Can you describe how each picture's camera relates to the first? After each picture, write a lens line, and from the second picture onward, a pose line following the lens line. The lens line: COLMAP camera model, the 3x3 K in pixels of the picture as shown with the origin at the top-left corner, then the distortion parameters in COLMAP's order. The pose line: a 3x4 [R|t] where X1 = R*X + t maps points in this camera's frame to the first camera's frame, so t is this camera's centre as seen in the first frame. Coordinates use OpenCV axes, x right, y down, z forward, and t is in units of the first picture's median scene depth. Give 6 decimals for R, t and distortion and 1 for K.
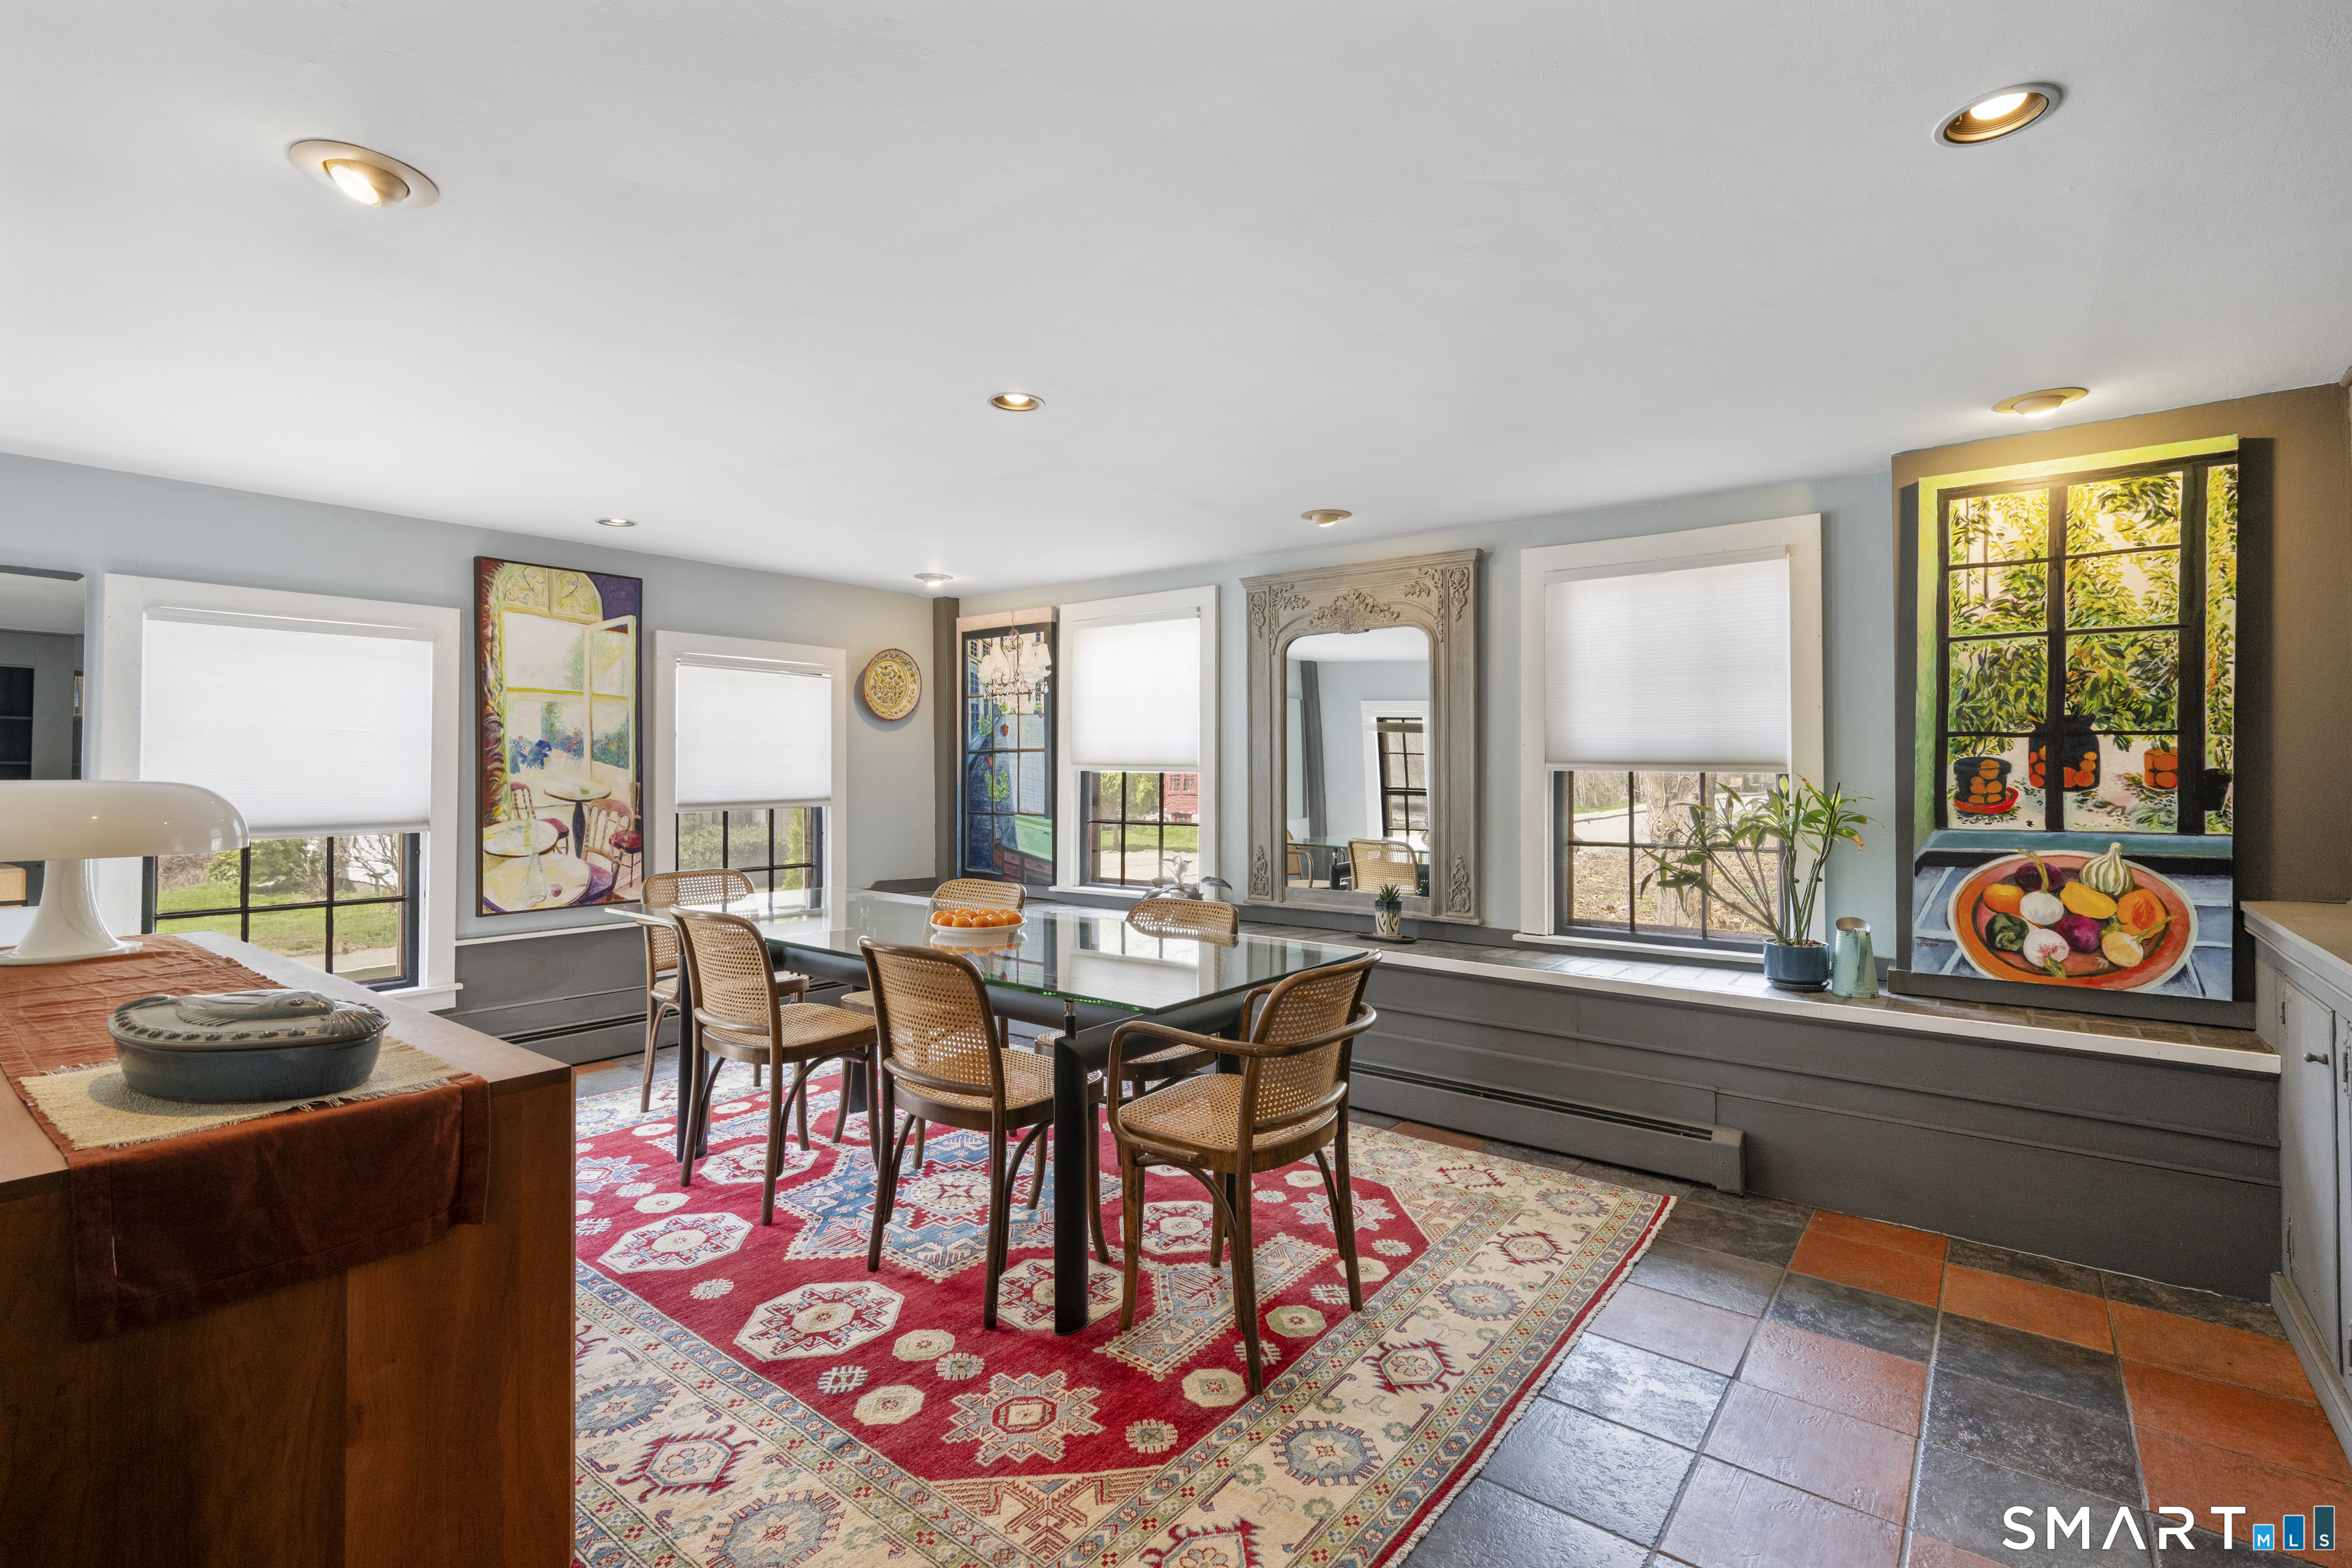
lens RADIAL K [[1068.1, 0, 1171.9], [0, 1068.1, 758.9], [0, 0, 1]] dist [-0.003132, -0.000173]
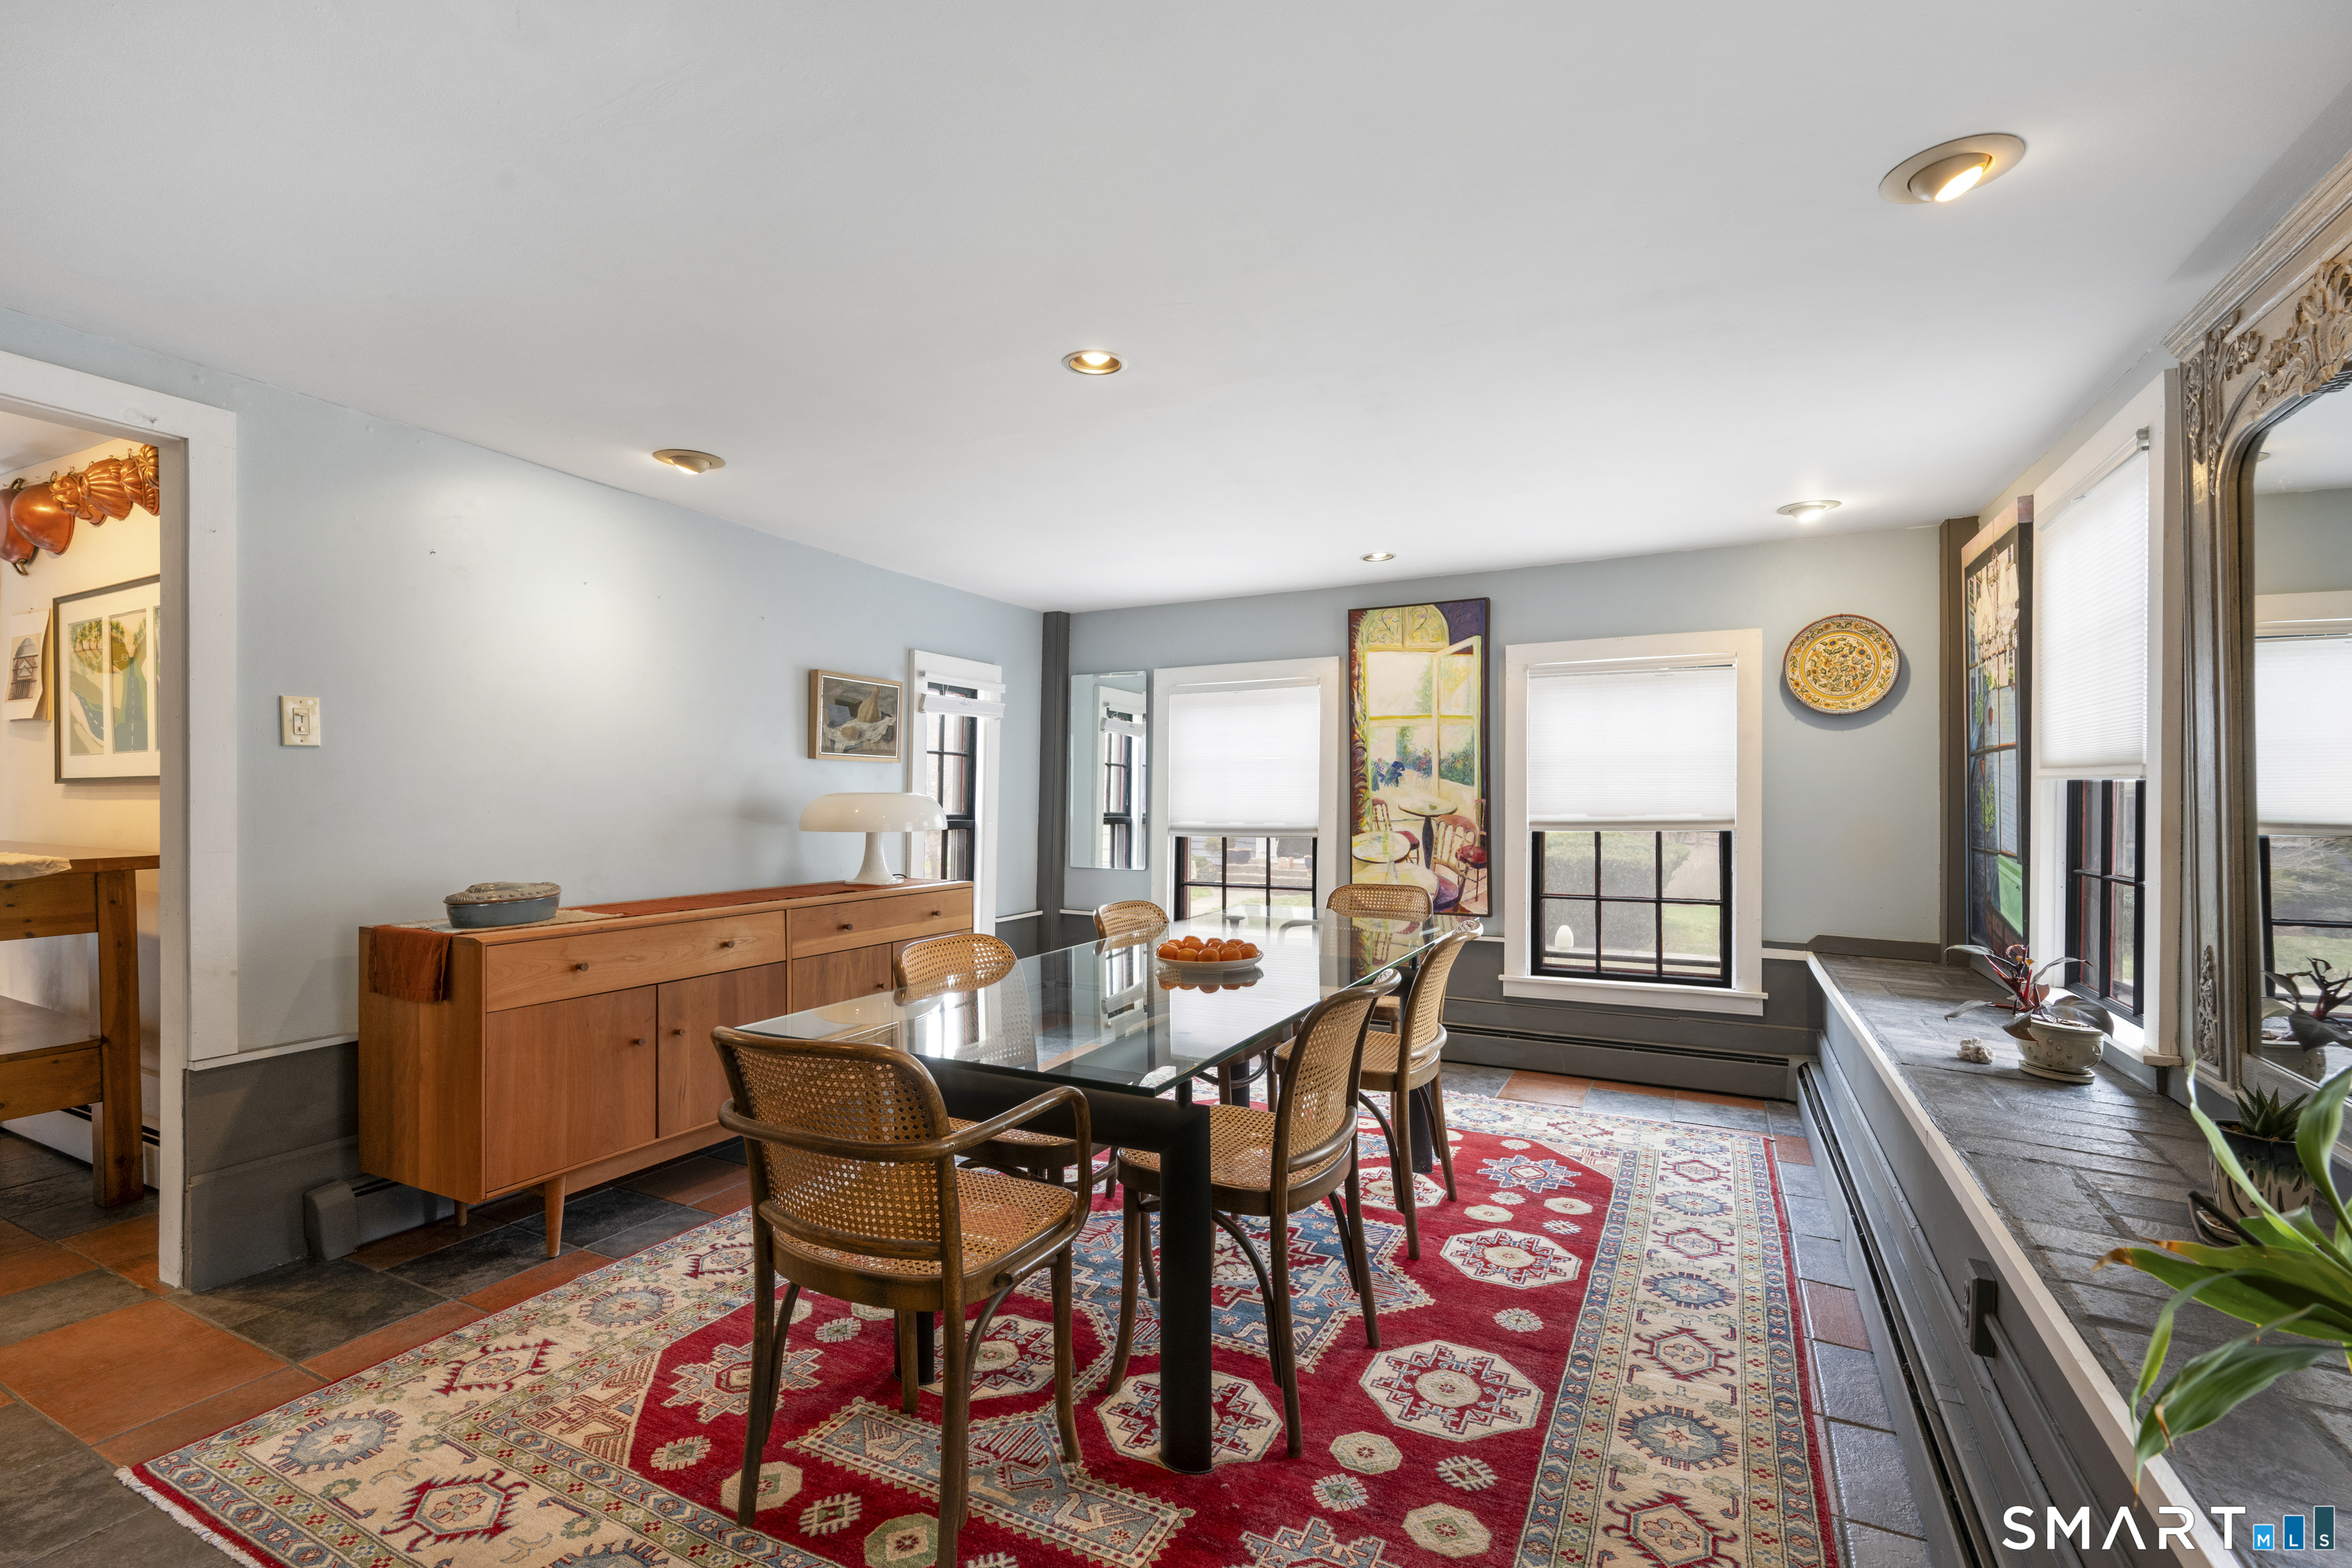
lens RADIAL K [[1042.6, 0, 1170.0], [0, 1042.6, 792.3], [0, 0, 1]] dist [0.000448, 0.000300]
pose [[0.193649, -0.004650, -0.981060, 0.470231], [0.015230, 0.999883, -0.001733, 0.014382], [0.980953, -0.014605, 0.193697, 0.584396]]
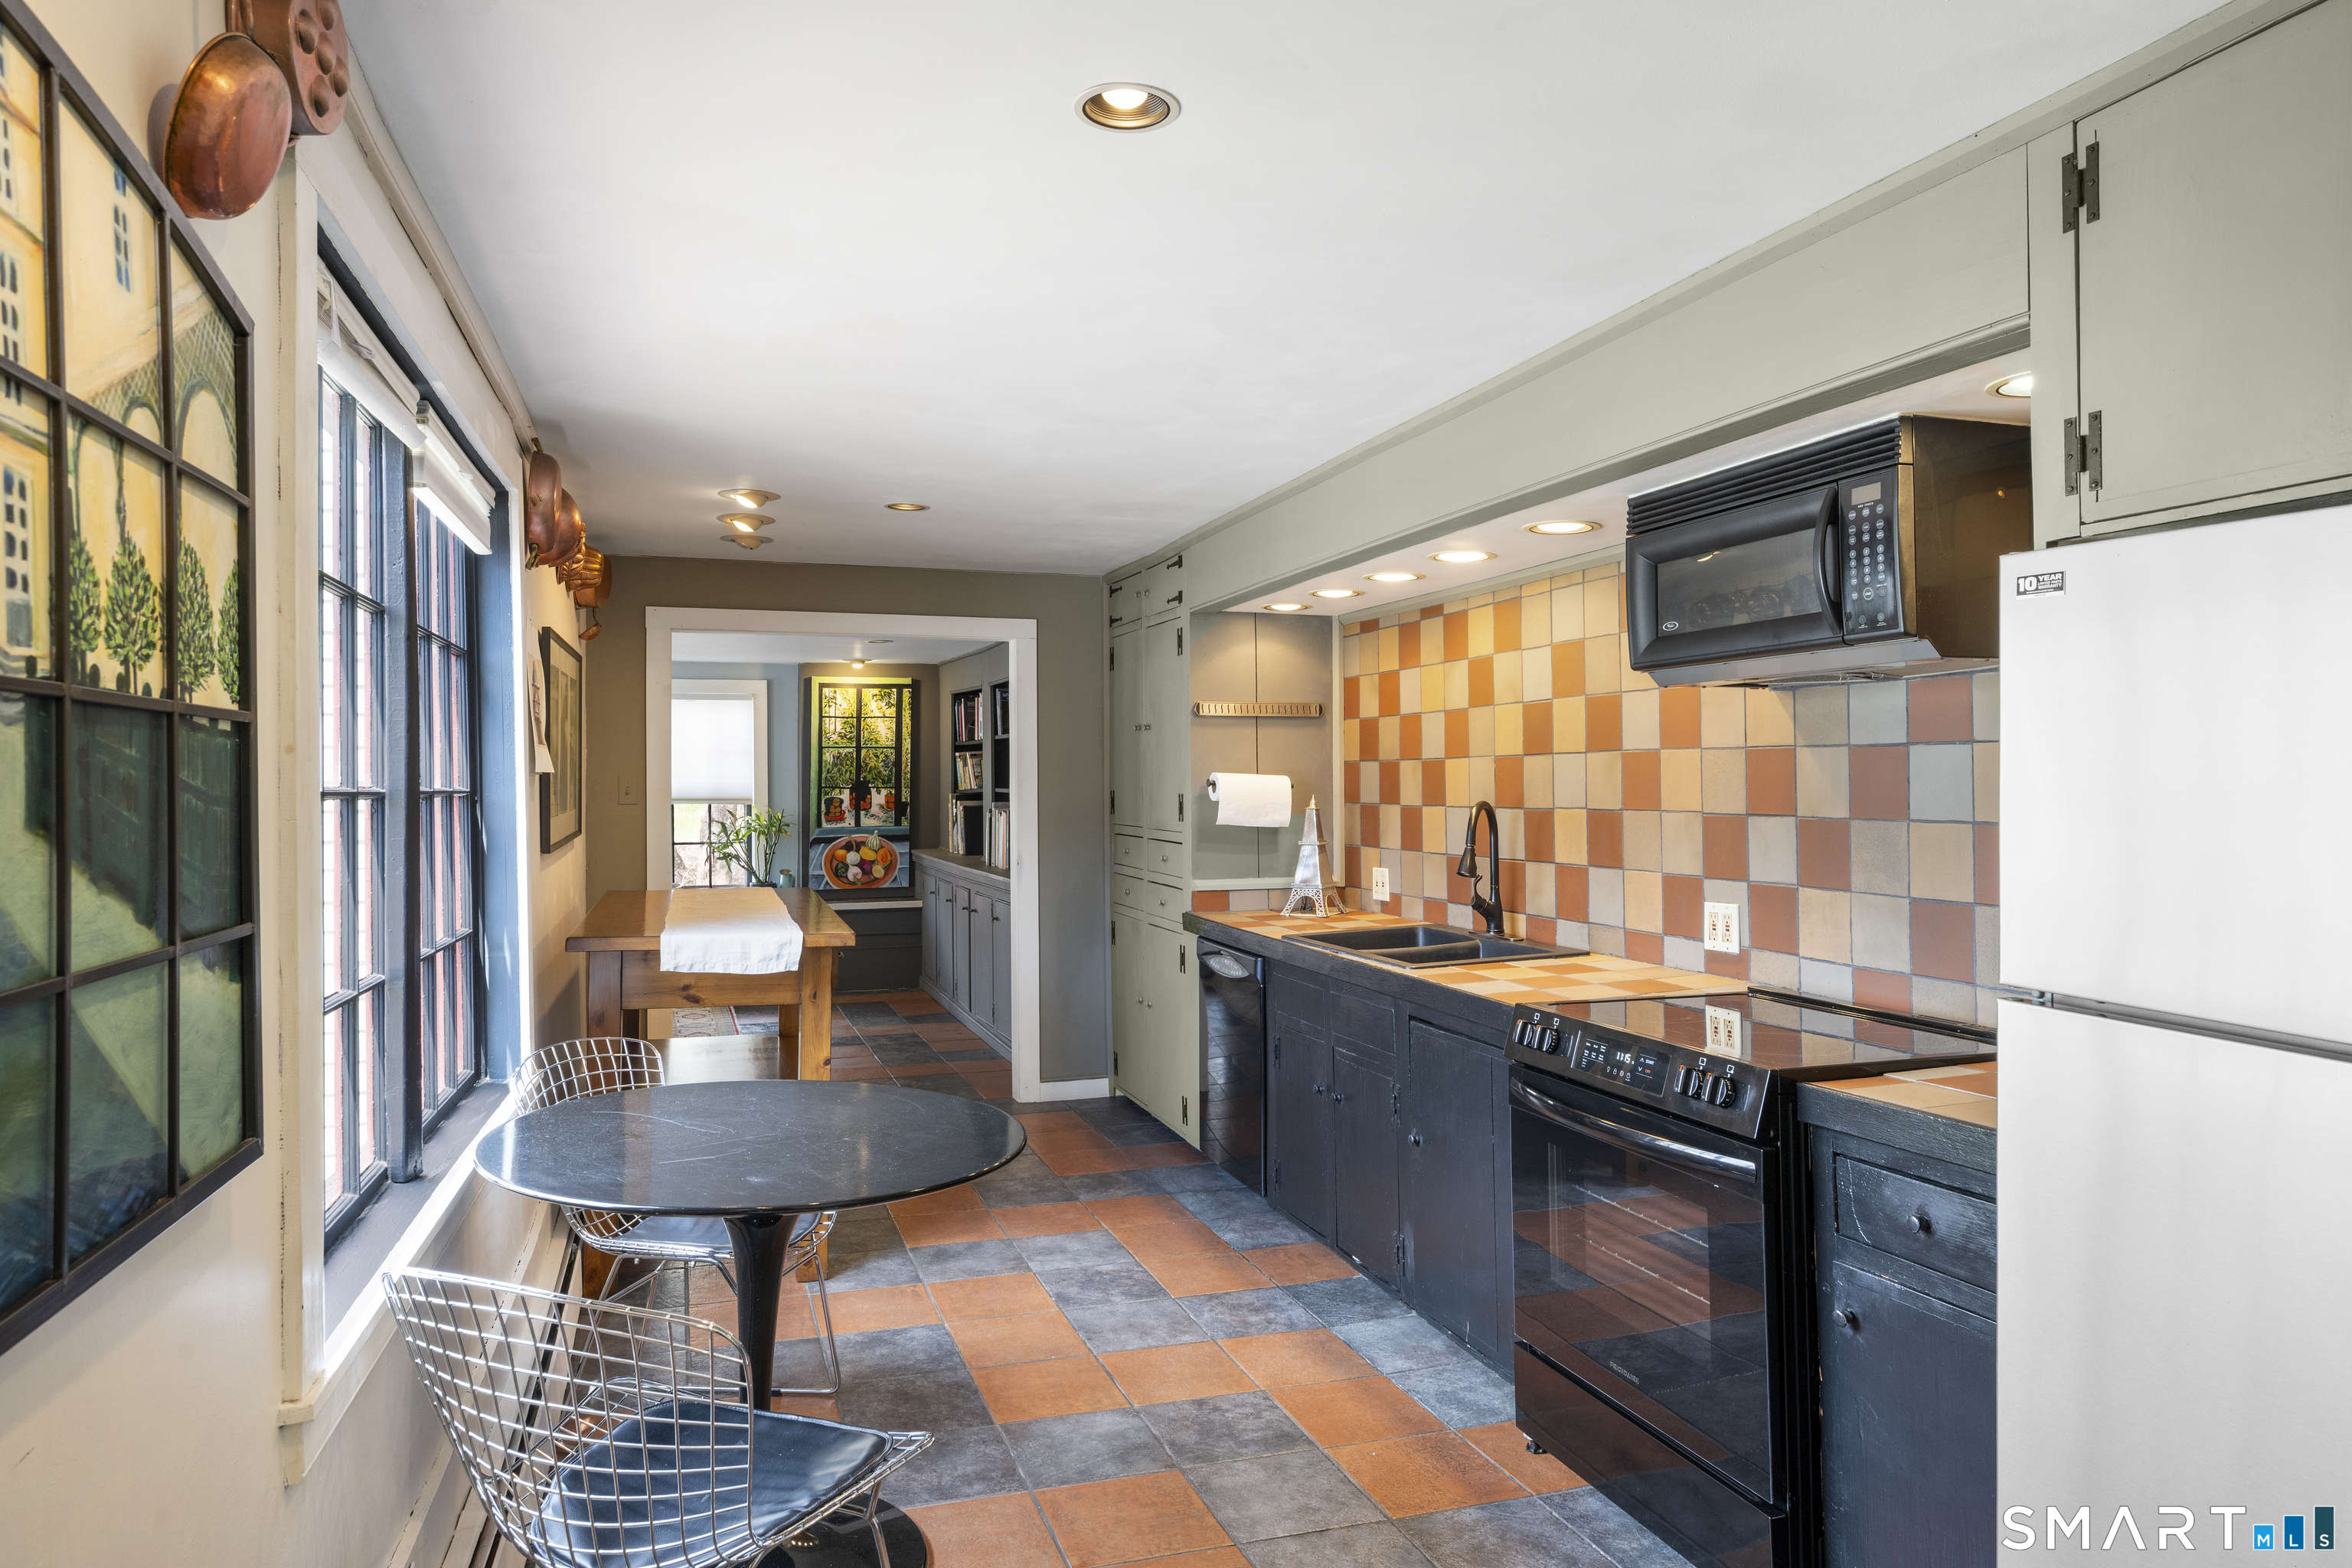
lens RADIAL K [[1389.5, 0, 1206.4], [0, 1389.5, 785.5], [0, 0, 1]] dist [-0.000475, 0.000200]
pose [[0.517369, -0.015679, 0.855619, -1.088432], [-0.008444, 0.999690, 0.023425, -0.079459], [-0.855721, -0.019345, 0.517076, -0.980147]]
